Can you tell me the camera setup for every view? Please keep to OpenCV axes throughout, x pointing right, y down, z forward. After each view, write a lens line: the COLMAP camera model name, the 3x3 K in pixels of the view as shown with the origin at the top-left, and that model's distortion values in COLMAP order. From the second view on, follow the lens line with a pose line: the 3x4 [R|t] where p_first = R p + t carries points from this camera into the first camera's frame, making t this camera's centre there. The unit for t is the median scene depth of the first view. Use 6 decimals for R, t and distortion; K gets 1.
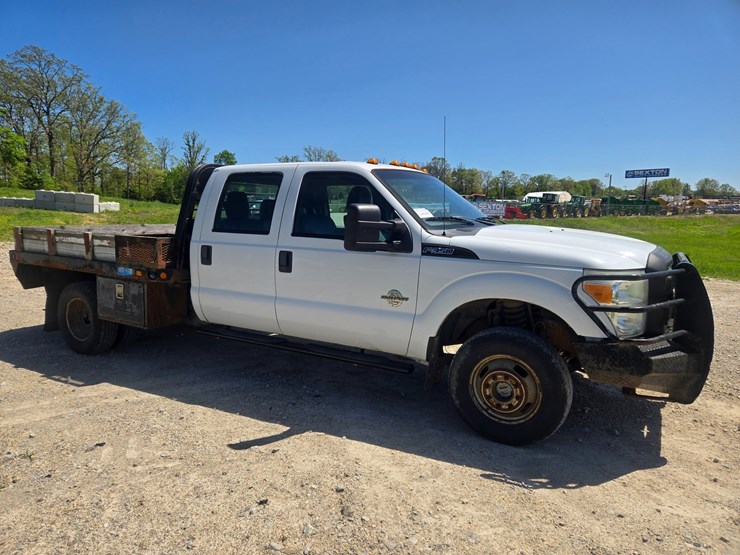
lens RADIAL K [[490.1, 0, 362.1], [0, 490.1, 284.3], [0, 0, 1]] dist [0.074867, -0.053866]
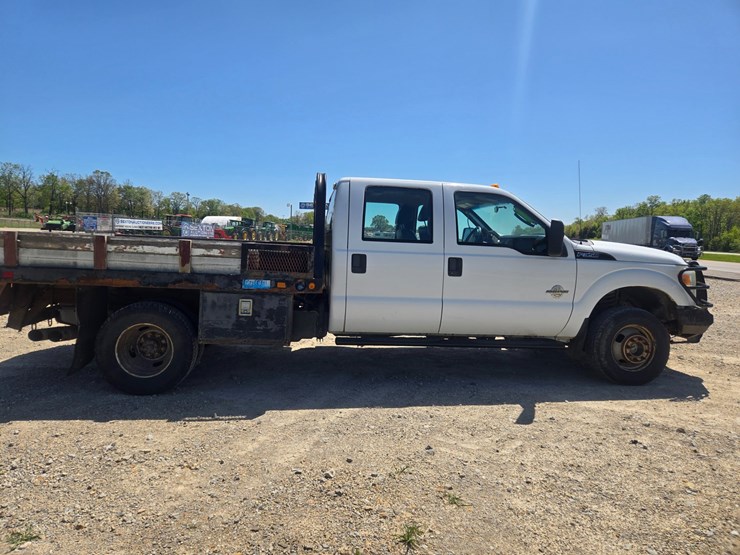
lens RADIAL K [[490.1, 0, 361.4], [0, 490.1, 271.8], [0, 0, 1]] dist [0.074867, -0.053866]
pose [[0.801996, -0.018191, 0.597053, -1.142928], [0.059897, 0.996947, -0.050082, 0.010392], [-0.594319, 0.075927, 0.800637, 0.246401]]
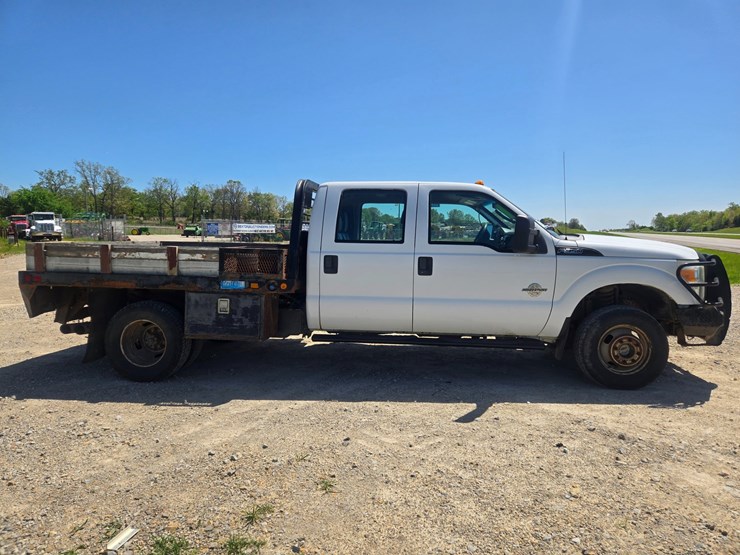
lens RADIAL K [[490.1, 0, 372.4], [0, 490.1, 272.1], [0, 0, 1]] dist [0.074867, -0.053866]
pose [[0.909762, -0.032702, 0.413839, -0.843104], [0.062148, 0.996387, -0.057887, 0.030217], [-0.410451, 0.078383, 0.908508, 0.005438]]
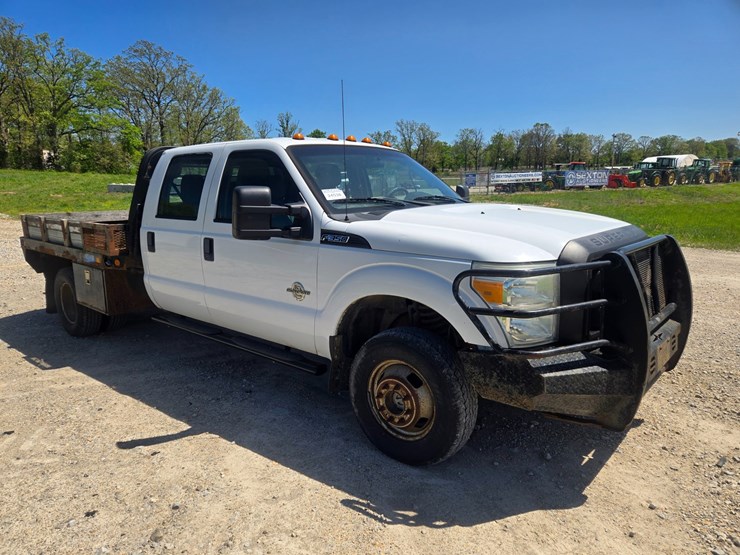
lens RADIAL K [[490.1, 0, 360.0], [0, 490.1, 287.7], [0, 0, 1]] dist [0.074867, -0.053866]
pose [[0.981157, 0.008409, -0.193029, 0.349558], [0.002160, 0.998513, 0.054476, -0.026688], [0.193200, -0.053866, 0.979680, 0.144612]]
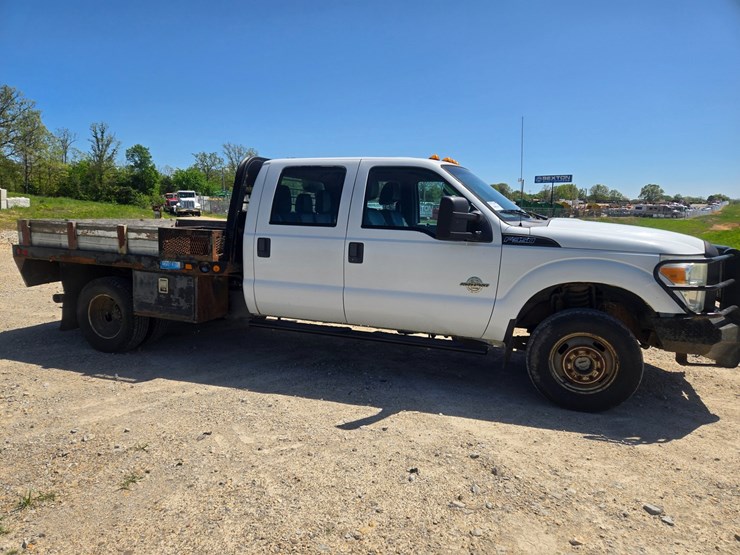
lens RADIAL K [[490.1, 0, 362.1], [0, 490.1, 288.6], [0, 0, 1]] dist [0.074867, -0.053866]
pose [[0.987531, -0.015875, 0.156621, -0.346423], [0.014684, 0.999854, 0.008754, 0.023691], [-0.156737, -0.006345, 0.987620, -0.029480]]
